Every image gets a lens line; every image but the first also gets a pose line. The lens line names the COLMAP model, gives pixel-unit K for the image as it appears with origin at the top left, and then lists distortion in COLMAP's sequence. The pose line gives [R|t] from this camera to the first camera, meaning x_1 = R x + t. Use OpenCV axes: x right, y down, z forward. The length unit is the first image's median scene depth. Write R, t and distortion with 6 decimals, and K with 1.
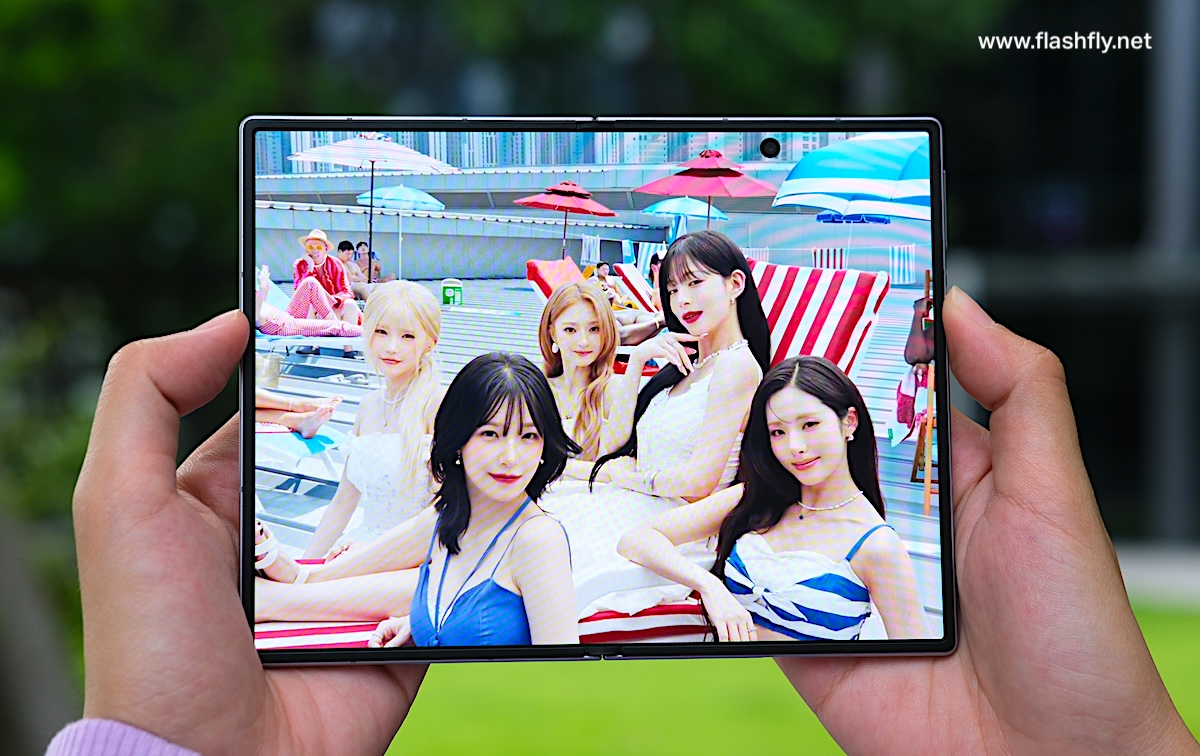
lens RADIAL K [[1599.5, 0, 589.0], [0, 1599.5, 405.2], [0, 0, 1]] dist [0.066855, 0.000000]
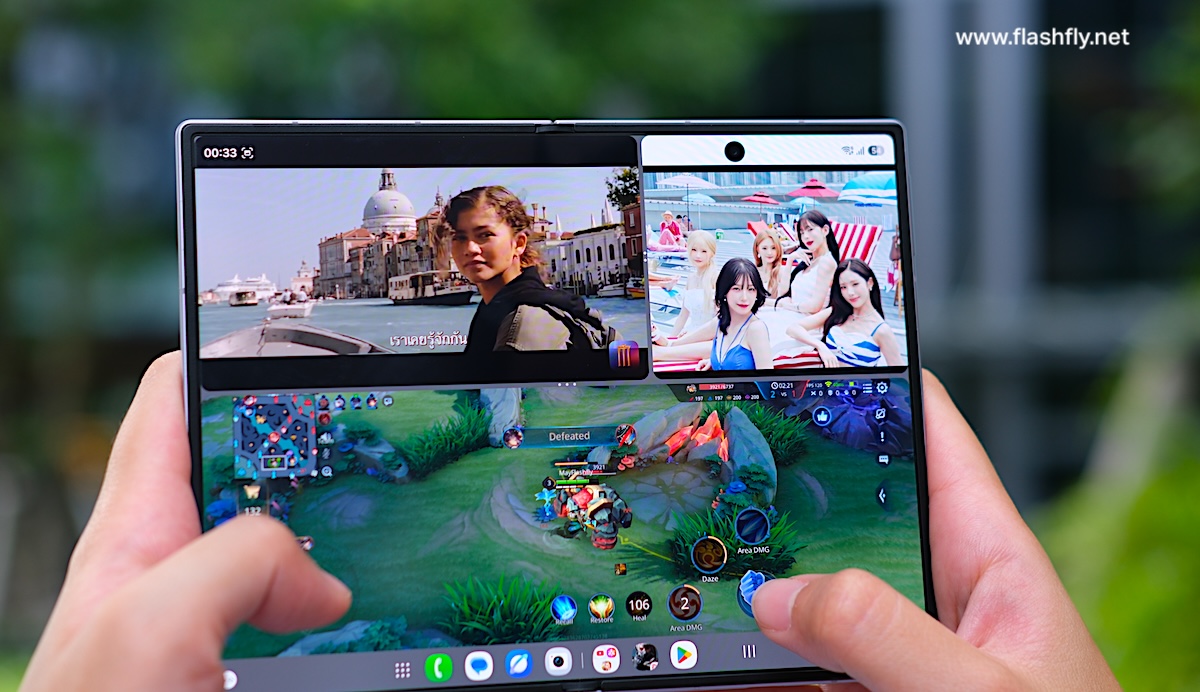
lens RADIAL K [[1815.4, 0, 600.1], [0, 1815.4, 345.1], [0, 0, 1]] dist [0.021744, 0.000000]
pose [[0.989192, -0.018493, 0.145454, -0.702000], [0.025478, 0.998602, -0.046308, 0.236816], [-0.144395, 0.049514, 0.988281, -1.842037]]
